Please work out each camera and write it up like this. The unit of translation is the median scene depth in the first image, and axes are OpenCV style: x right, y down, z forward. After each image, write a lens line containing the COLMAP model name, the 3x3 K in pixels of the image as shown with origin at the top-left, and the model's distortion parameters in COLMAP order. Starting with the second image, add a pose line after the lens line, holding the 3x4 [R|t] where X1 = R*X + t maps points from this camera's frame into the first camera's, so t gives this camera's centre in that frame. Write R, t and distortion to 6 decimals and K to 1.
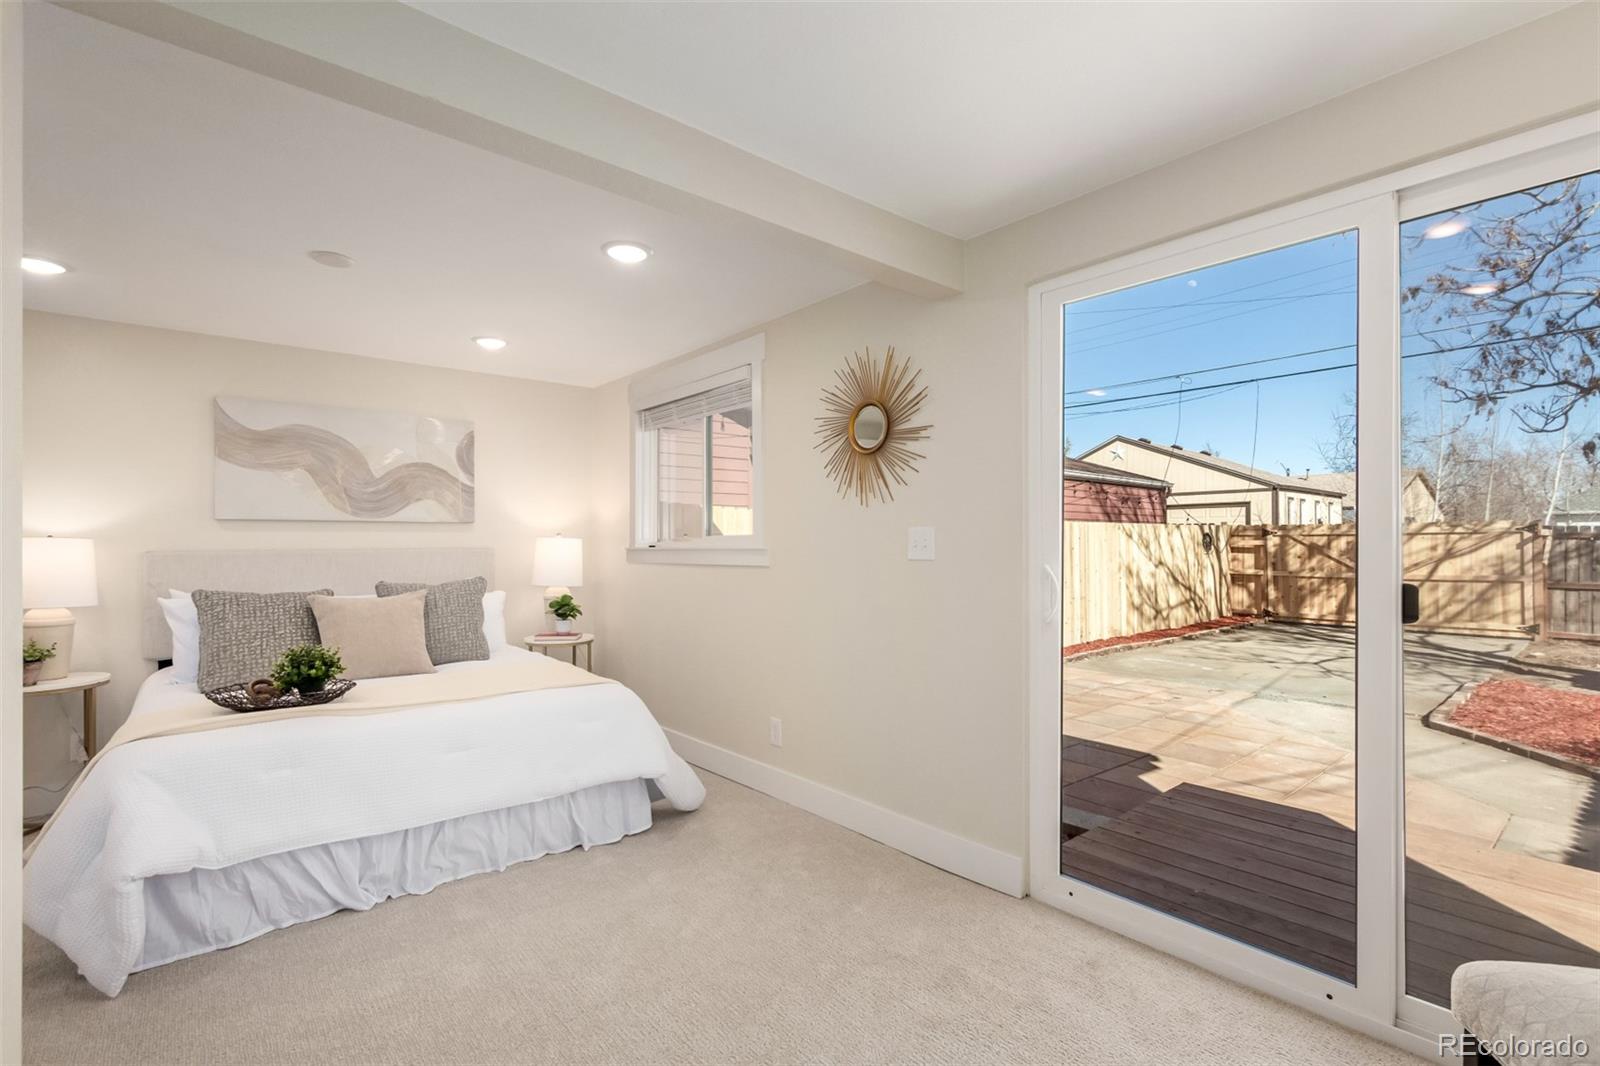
lens RADIAL K [[743.3, 0, 794.1], [0, 743.3, 554.9], [0, 0, 1]] dist [0.004500, -0.000272]
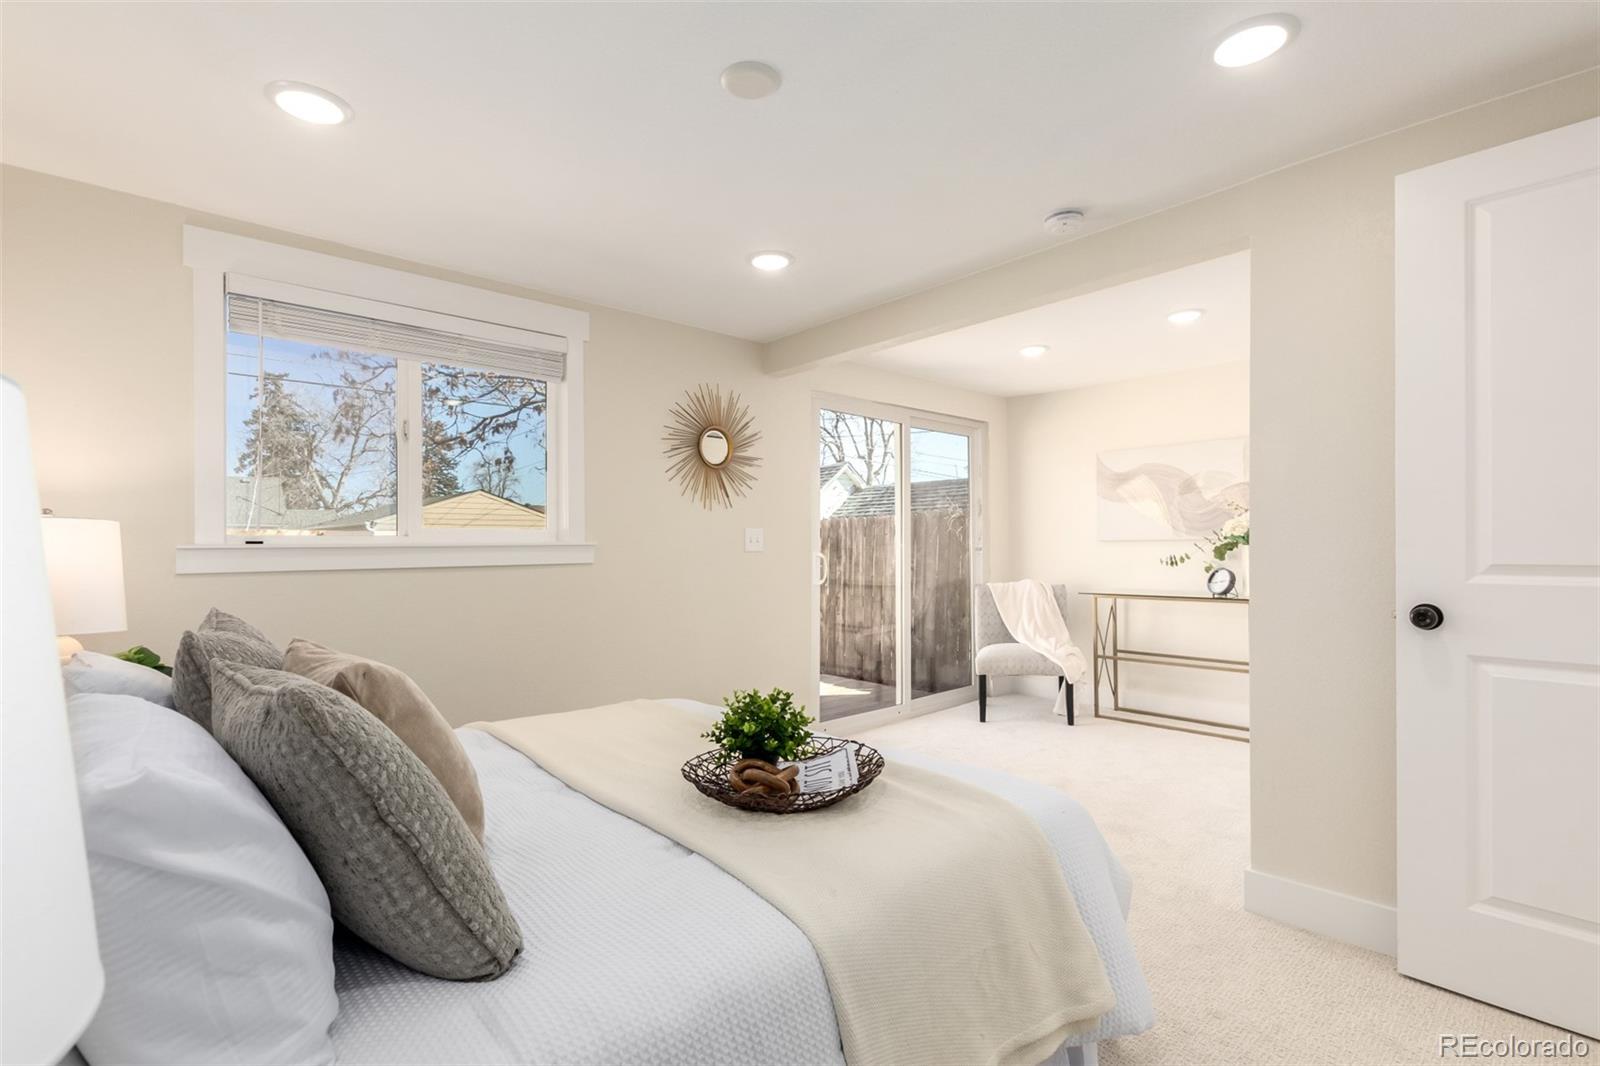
lens RADIAL K [[743.3, 0, 794.1], [0, 743.3, 554.9], [0, 0, 1]] dist [0.004500, -0.000272]
pose [[-0.049631, -0.014507, 0.998662, -1.004344], [0.012392, 0.999809, 0.015140, -0.005861], [-0.998691, 0.013127, -0.049441, 0.799152]]
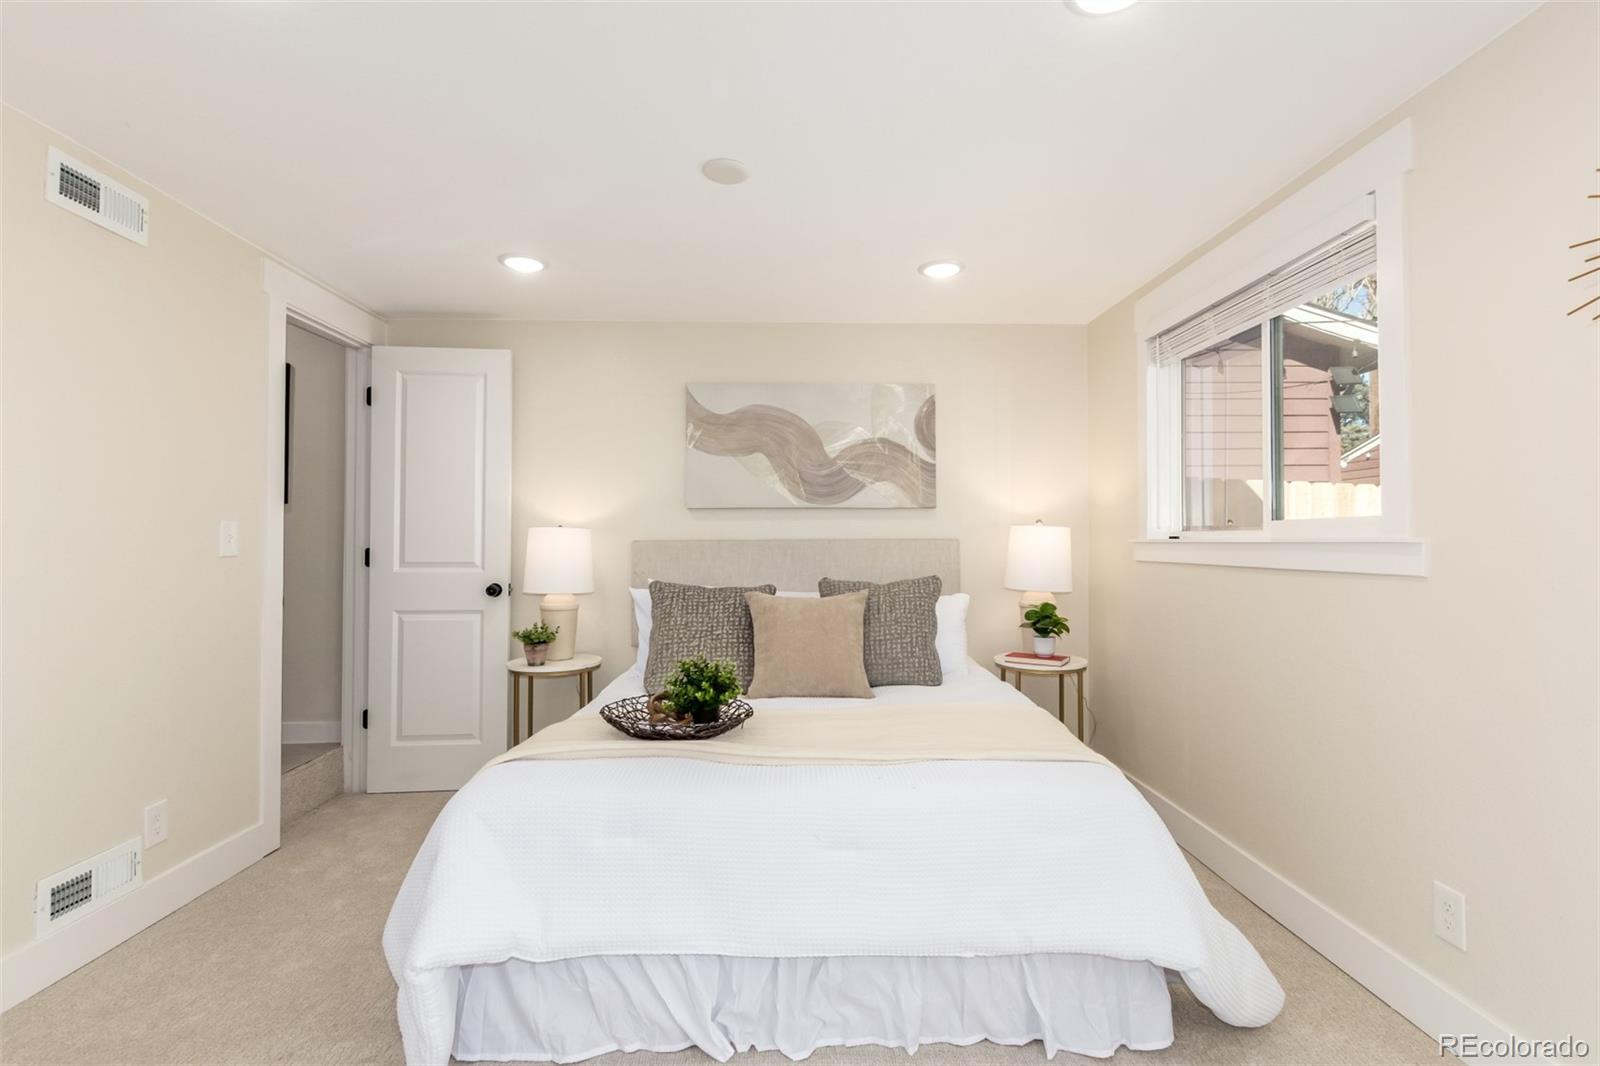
lens RADIAL K [[749.7, 0, 804.9], [0, 749.7, 518.3], [0, 0, 1]] dist [0.001138, 0.000125]
pose [[0.795017, -0.012470, -0.606459, -0.058146], [-0.010219, 0.999371, -0.033945, -0.002927], [0.606501, 0.033184, 0.794390, 0.332833]]
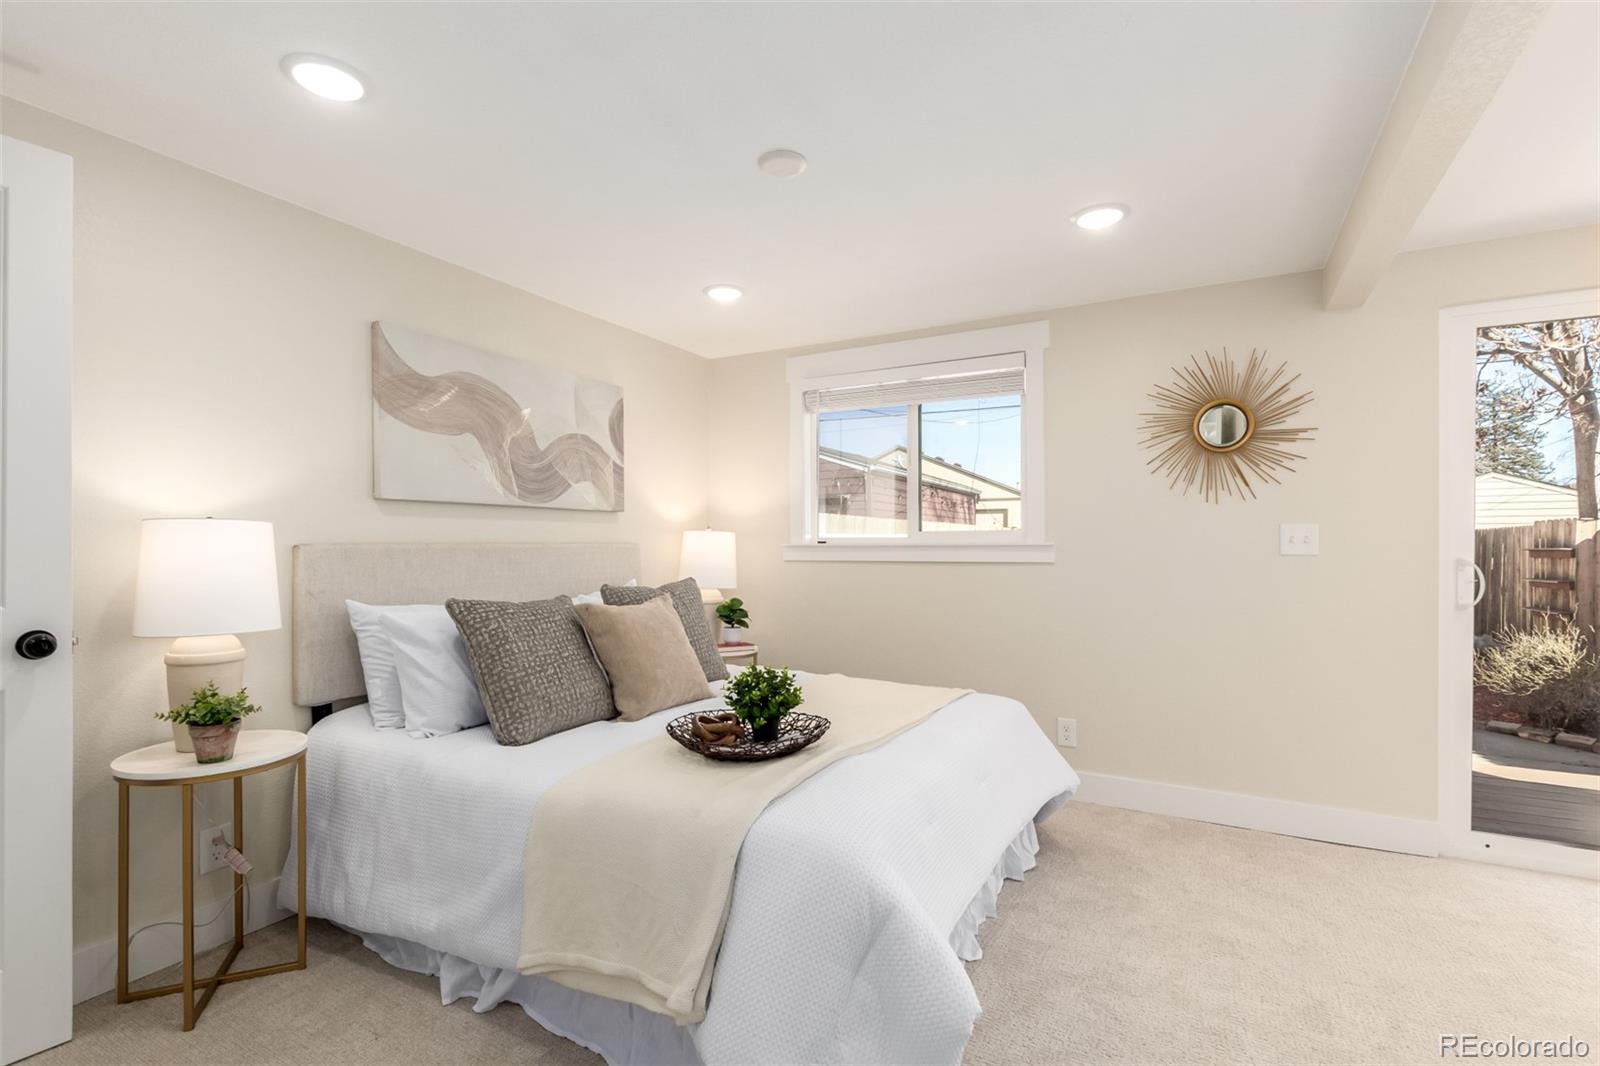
lens RADIAL K [[743.3, 0, 794.1], [0, 743.3, 554.9], [0, 0, 1]] dist [0.004500, -0.000272]
pose [[0.929679, -0.000534, 0.368369, -0.713428], [0.000687, 1.000000, -0.000285, 0.005428], [-0.368369, 0.000518, 0.929680, 0.223692]]
